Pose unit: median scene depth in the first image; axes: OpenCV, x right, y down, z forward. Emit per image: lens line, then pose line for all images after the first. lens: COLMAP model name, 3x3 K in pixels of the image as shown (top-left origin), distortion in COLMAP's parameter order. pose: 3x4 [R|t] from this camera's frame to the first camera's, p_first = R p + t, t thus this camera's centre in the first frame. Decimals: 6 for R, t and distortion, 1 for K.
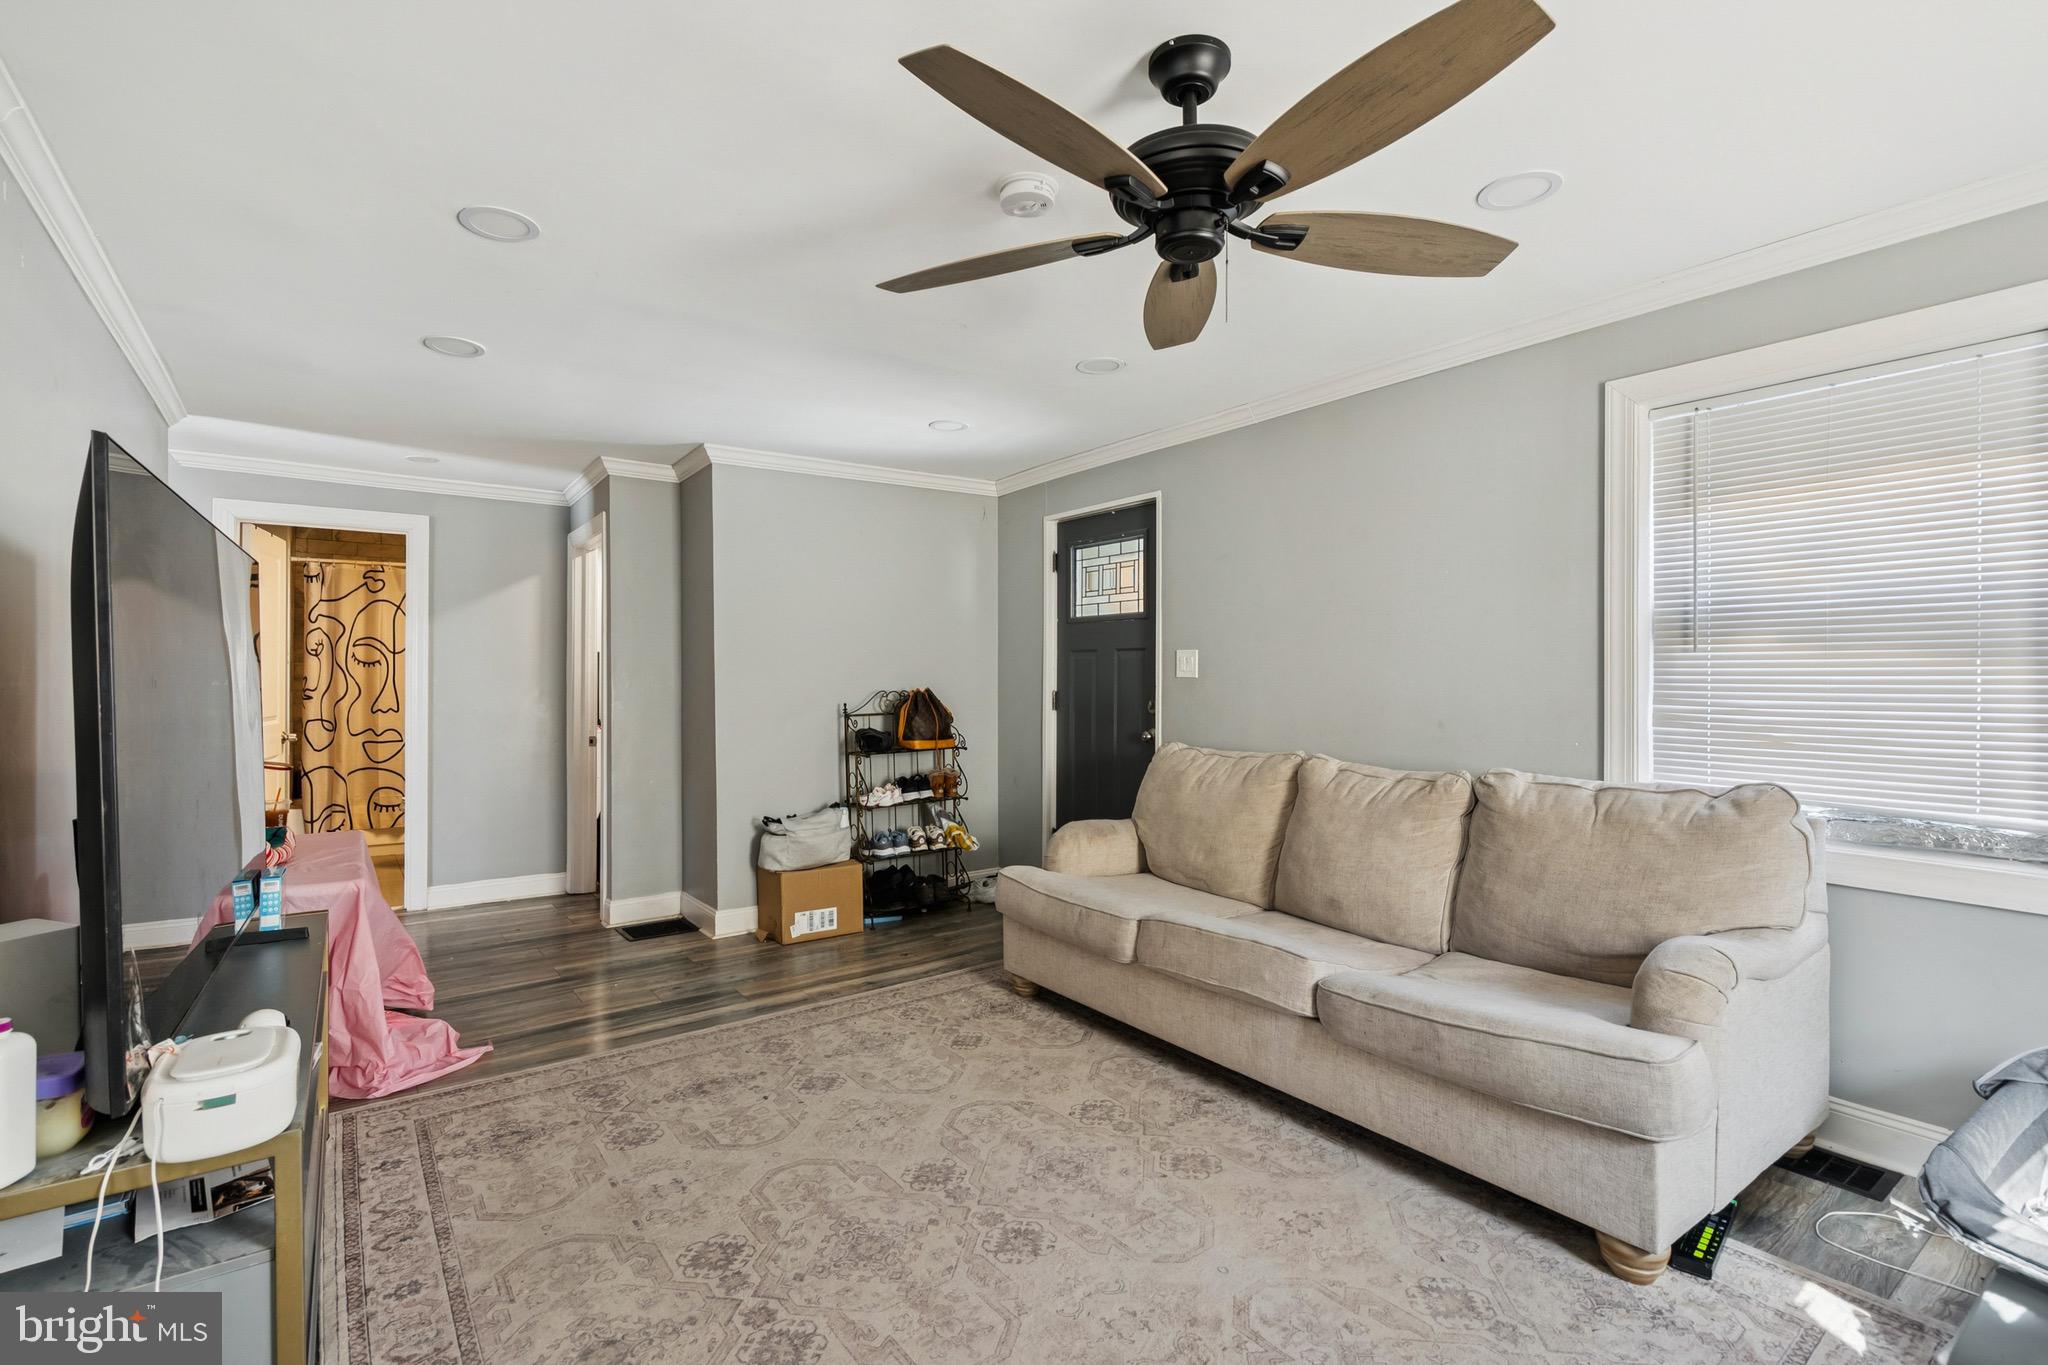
lens RADIAL K [[946.4, 0, 1020.2], [0, 946.4, 685.0], [0, 0, 1]] dist [0.014929, 0.000180]
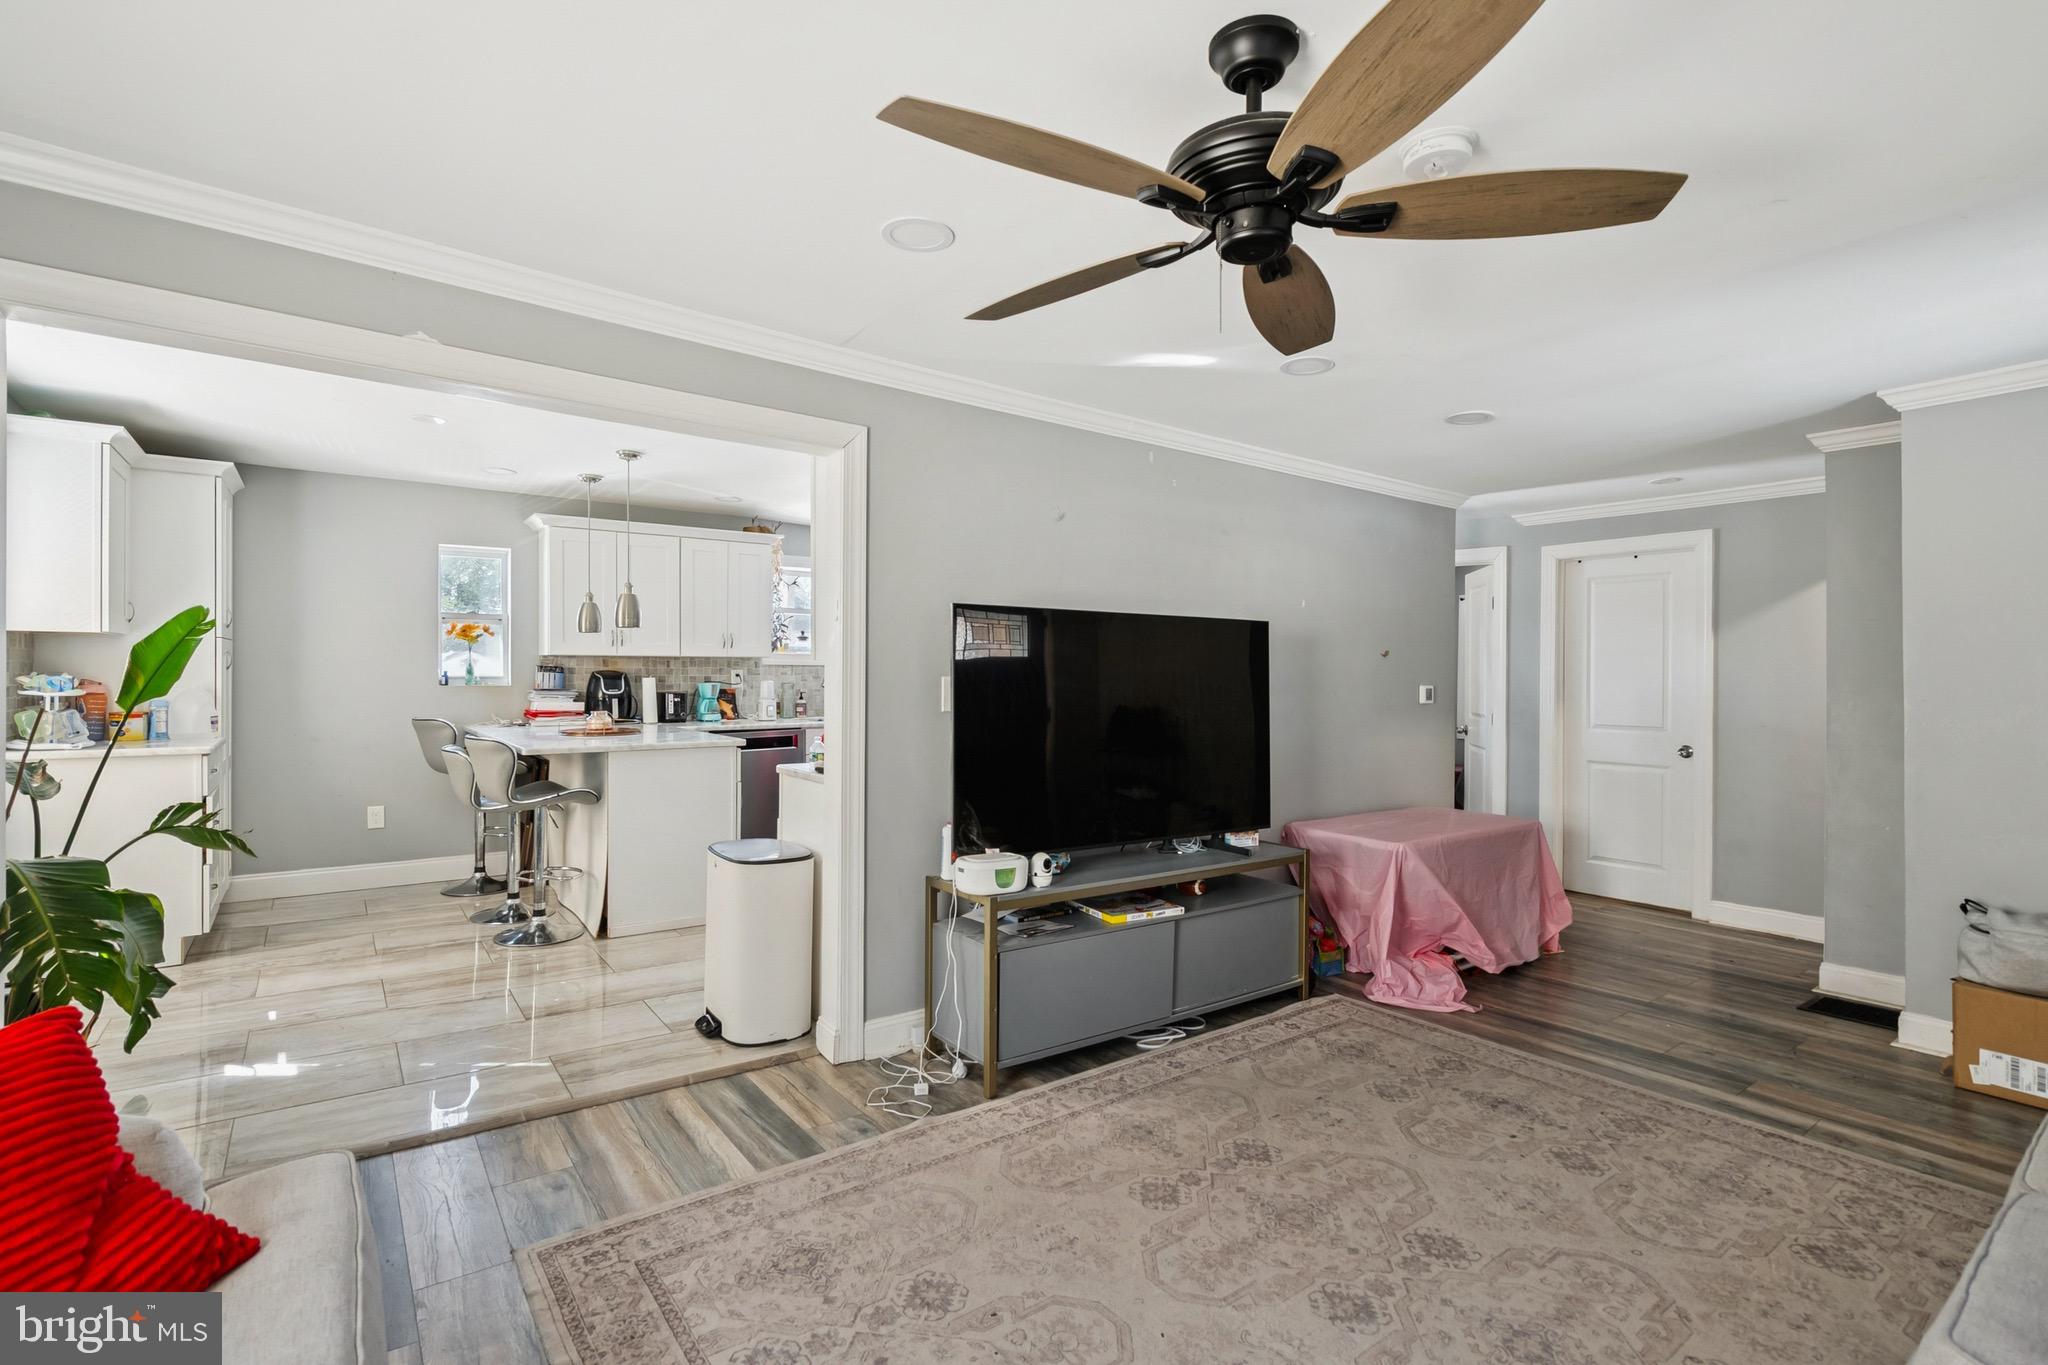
lens RADIAL K [[946.4, 0, 1019.6], [0, 946.4, 682.5], [0, 0, 1]] dist [0.014929, 0.000180]
pose [[0.007840, 0.001557, -0.999968, 0.668751], [-0.009389, 0.999955, 0.001483, -0.020554], [0.999925, 0.009377, 0.007855, 0.473108]]
